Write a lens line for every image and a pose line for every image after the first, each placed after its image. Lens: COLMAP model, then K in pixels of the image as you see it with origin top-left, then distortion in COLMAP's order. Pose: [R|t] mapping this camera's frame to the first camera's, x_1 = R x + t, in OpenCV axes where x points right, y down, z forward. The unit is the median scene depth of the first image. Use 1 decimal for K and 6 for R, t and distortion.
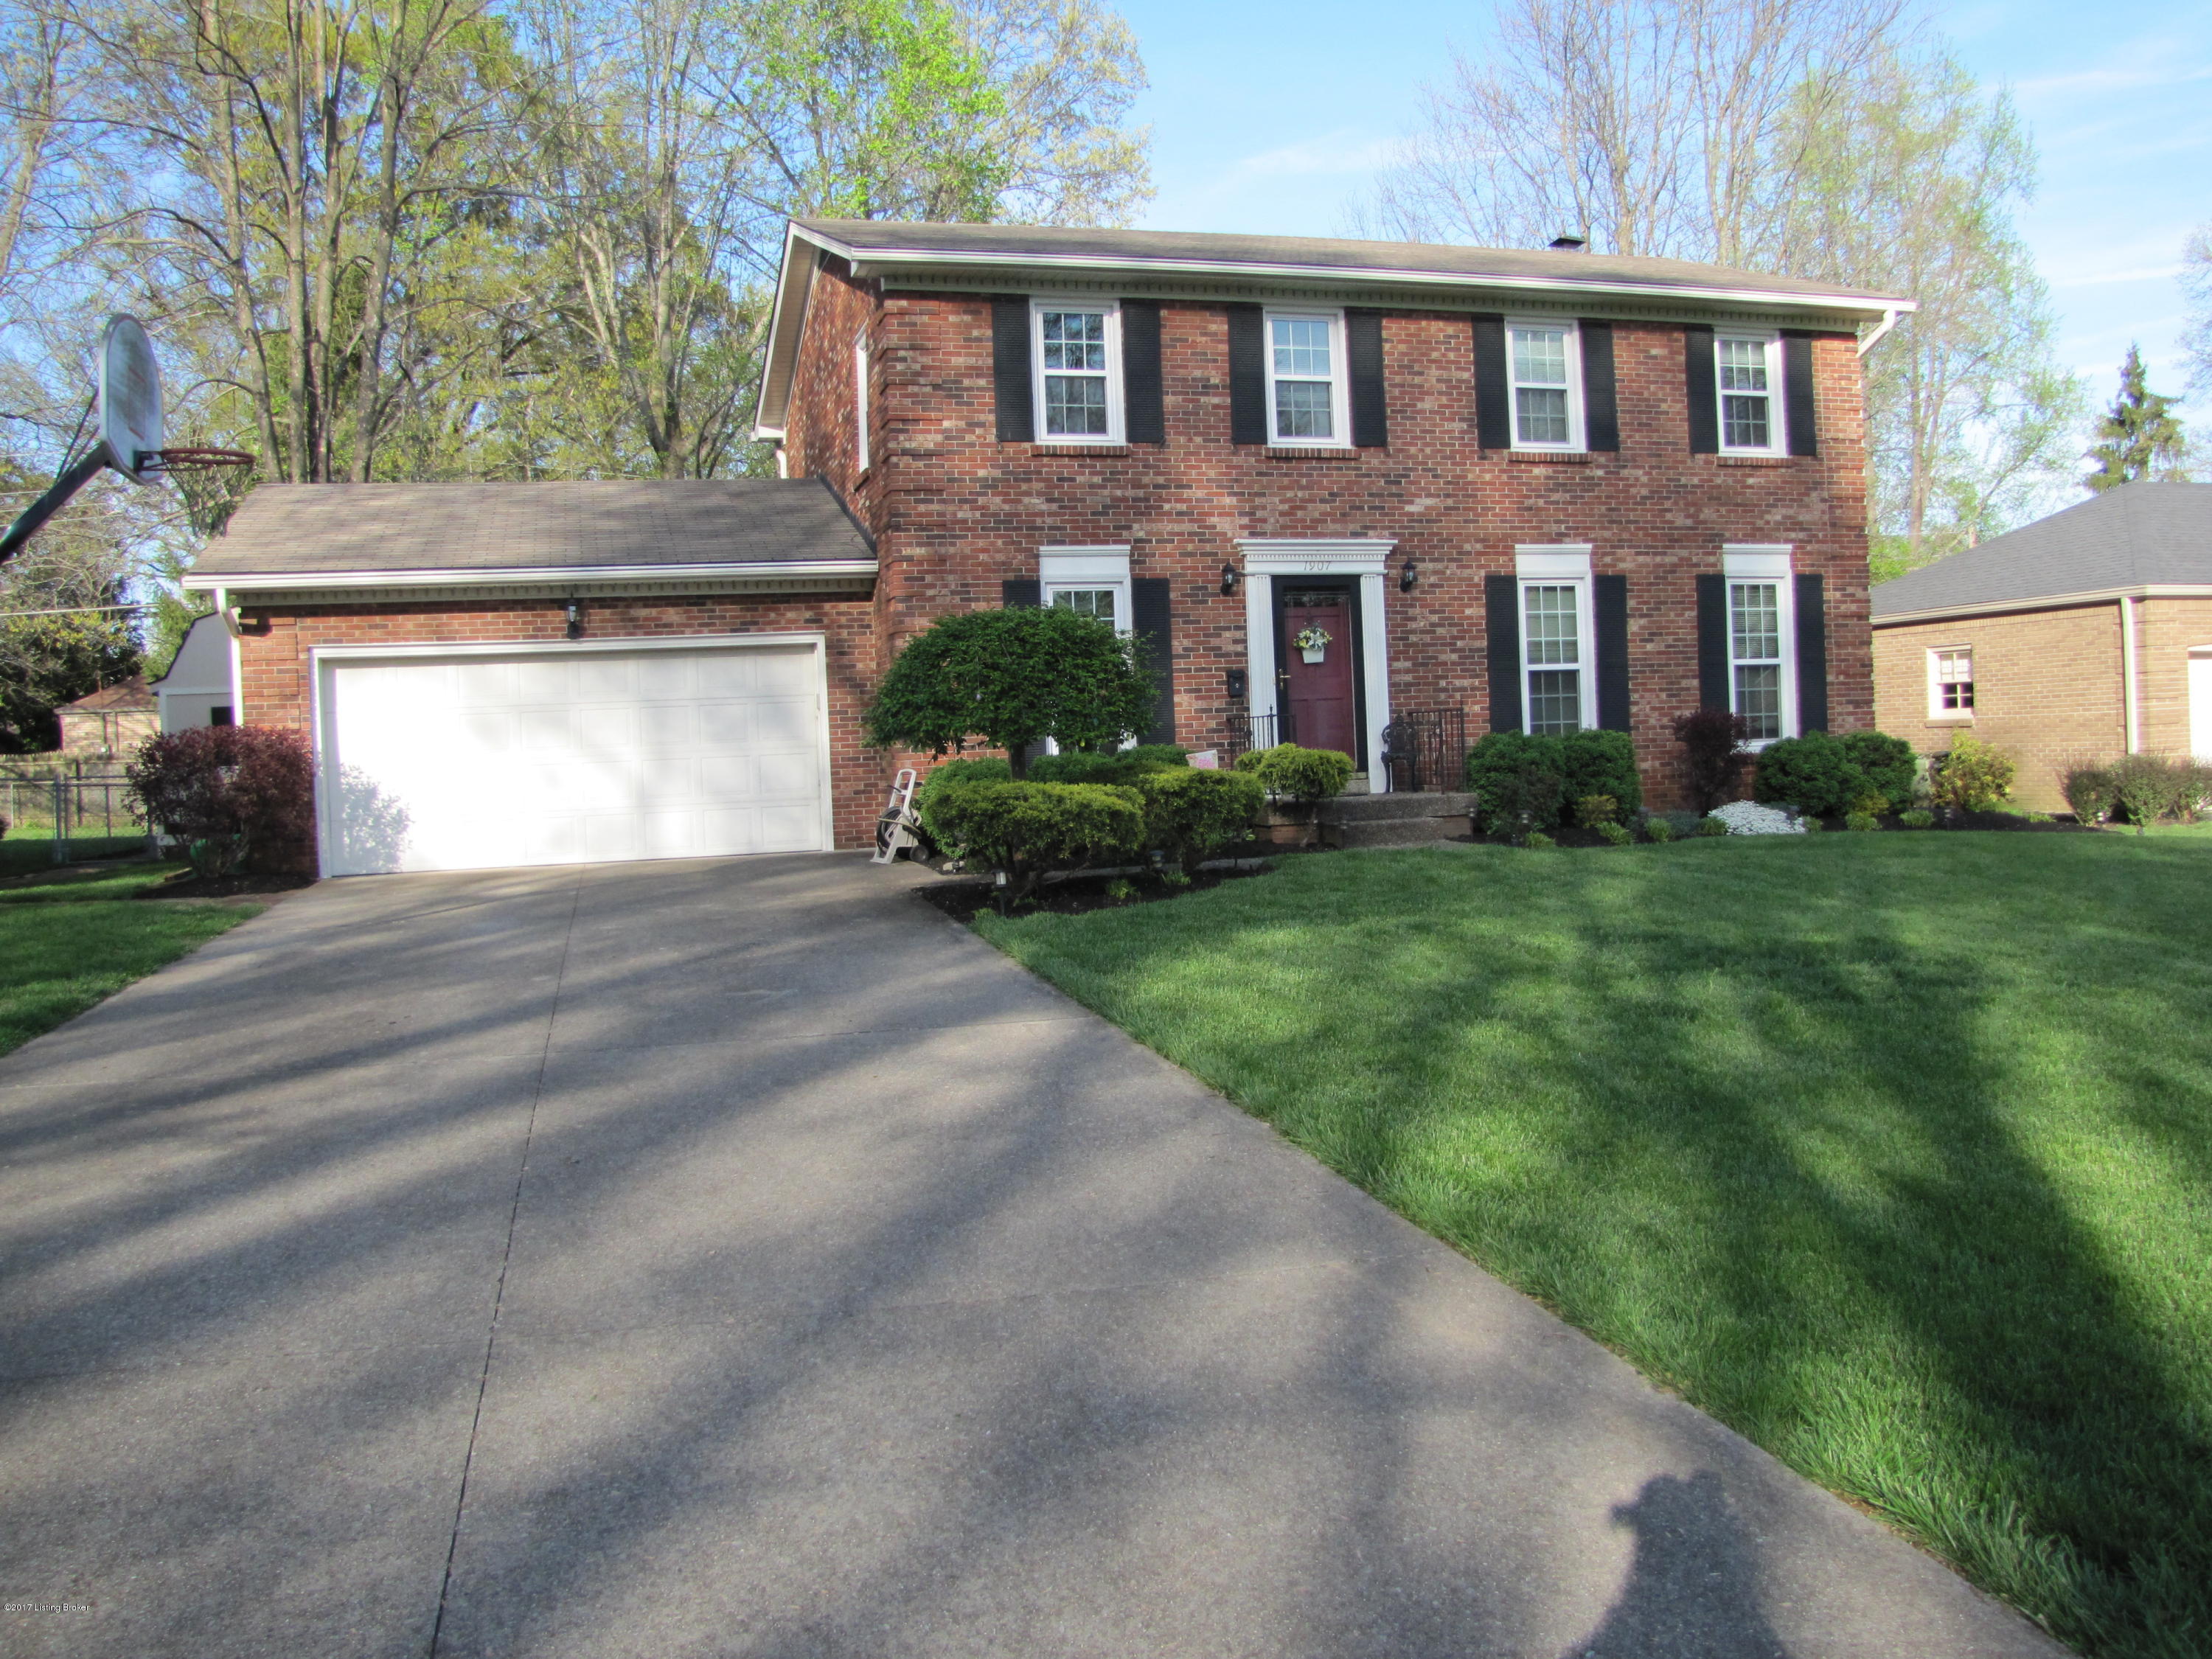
lens RADIAL K [[1857.0, 0, 1116.8], [0, 1857.0, 786.1], [0, 0, 1]] dist [-0.189646, 0.170442]
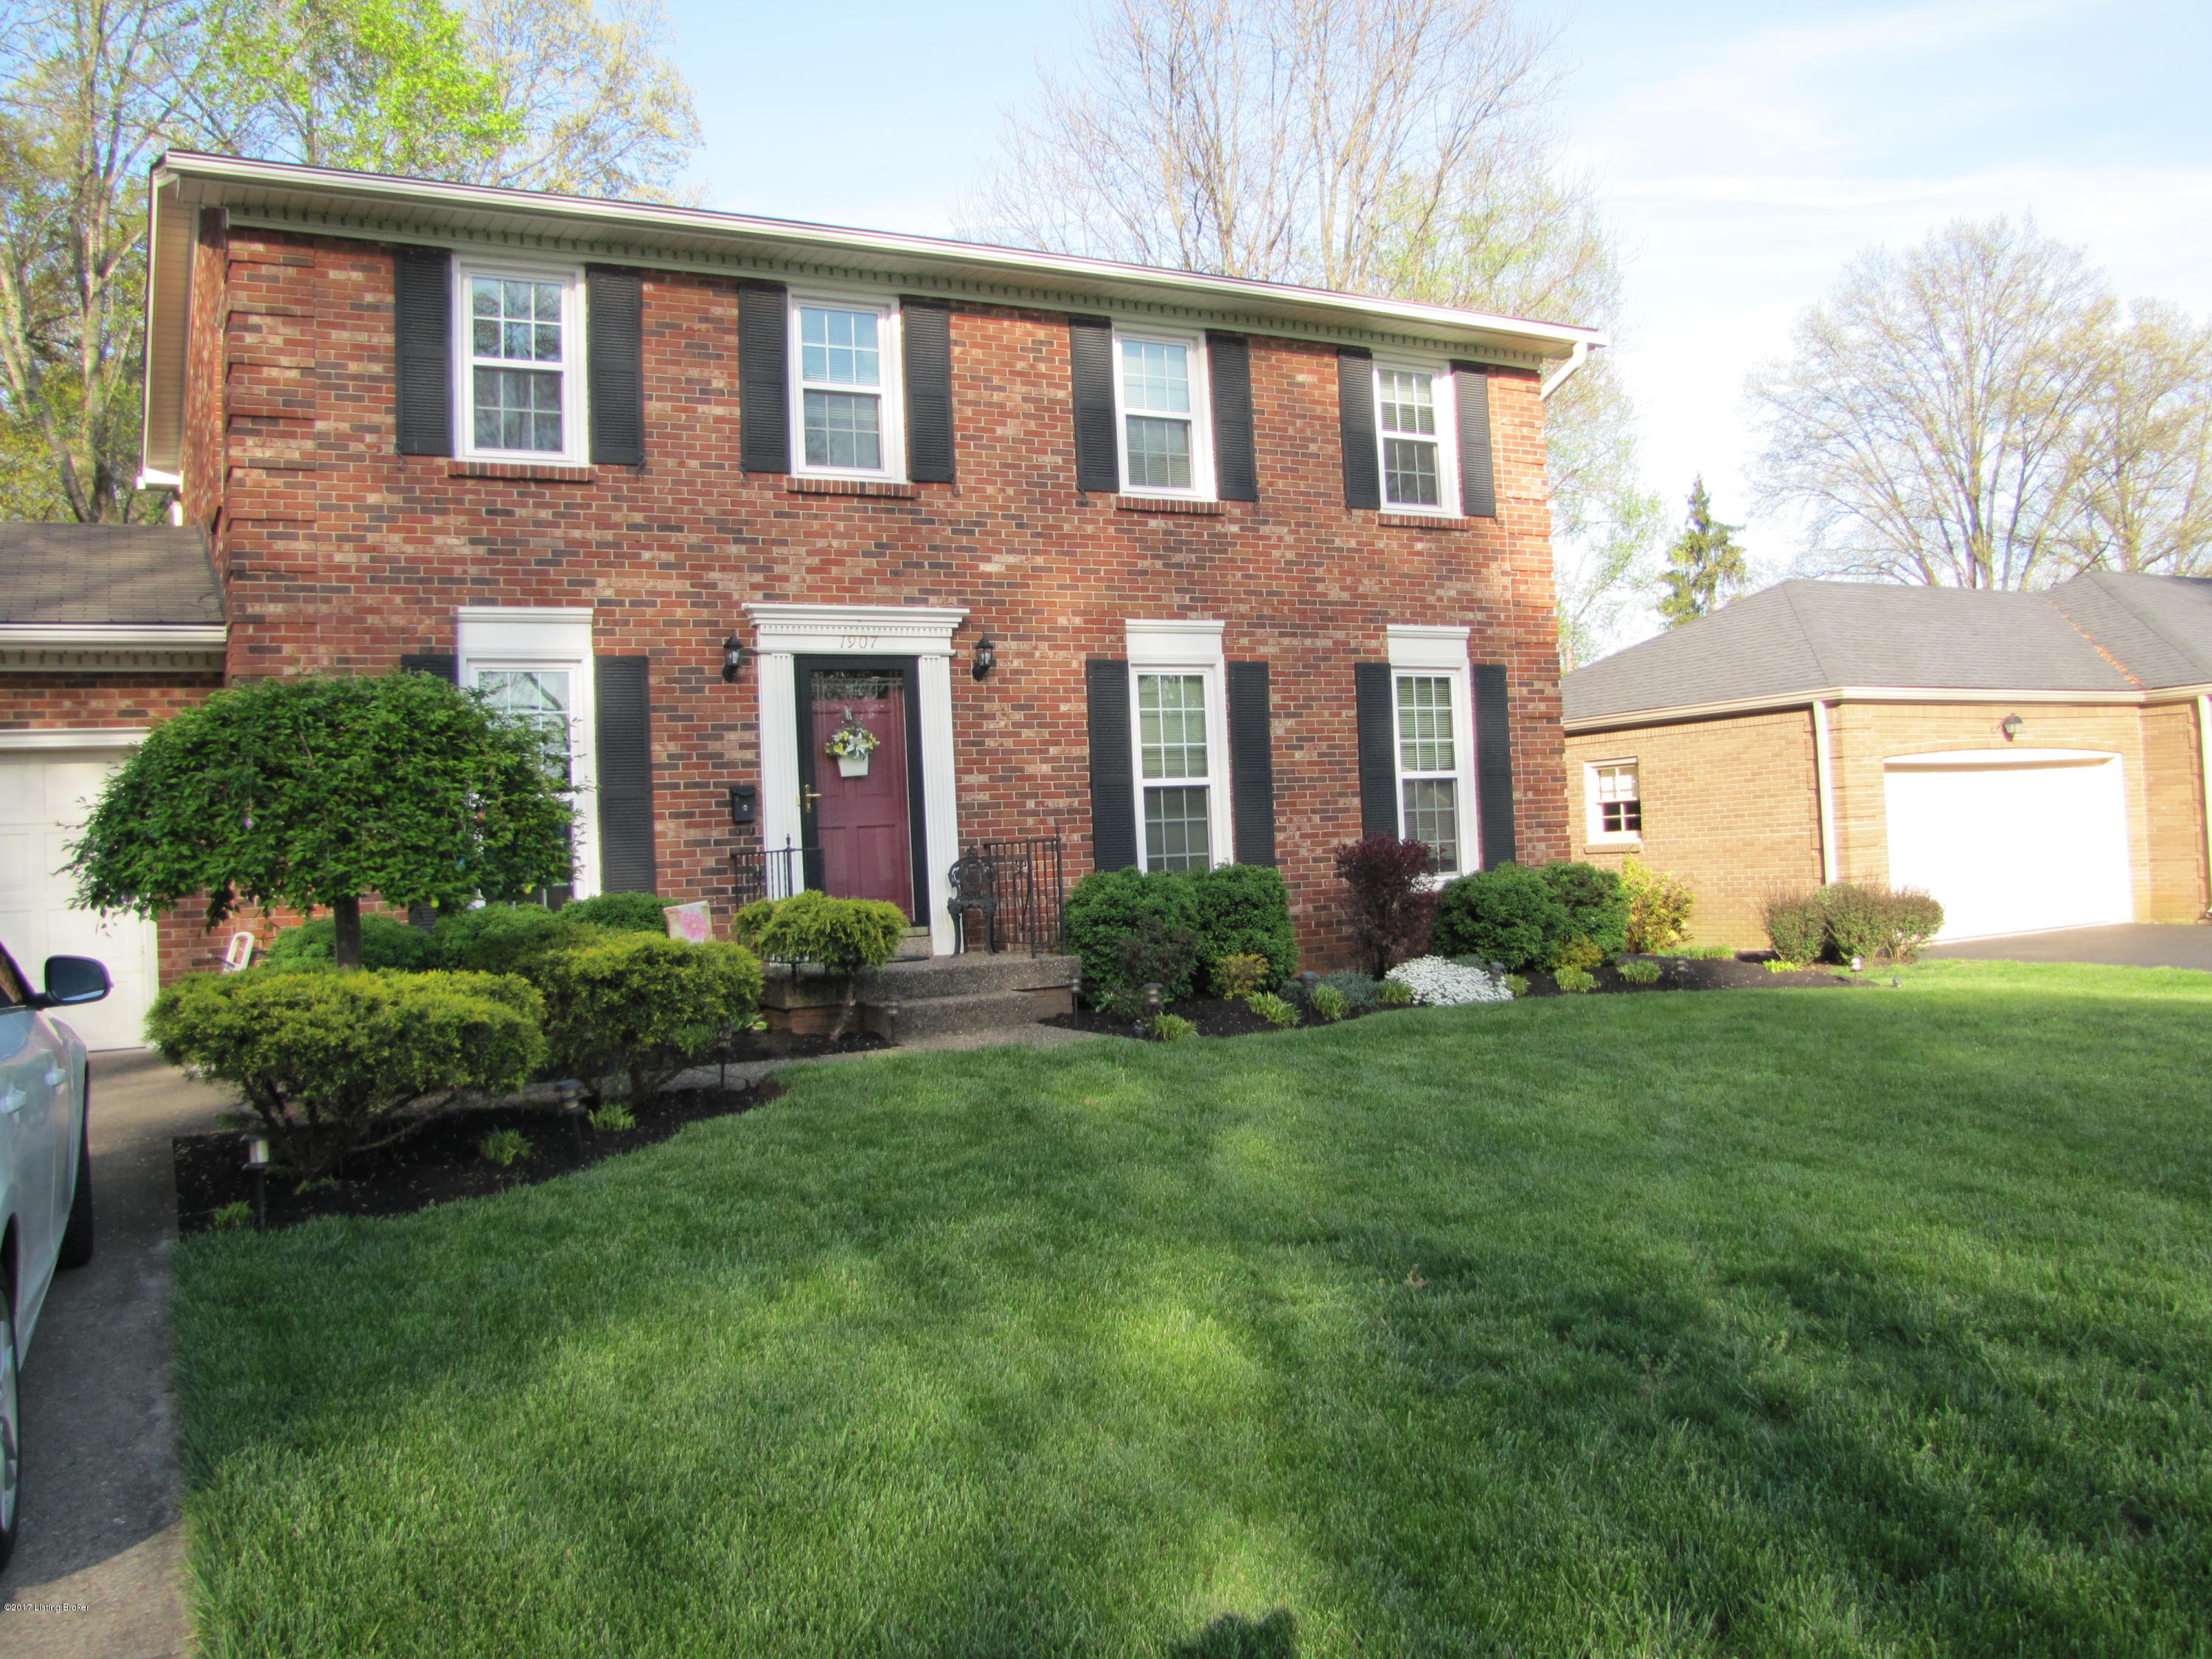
lens RADIAL K [[1857.0, 0, 1116.8], [0, 1857.0, 786.1], [0, 0, 1]] dist [-0.189646, 0.170442]
pose [[0.974258, 0.001836, 0.225426, 0.043228], [0.013669, 0.997646, -0.067199, -0.012649], [-0.225019, 0.068551, 0.971940, 0.272658]]
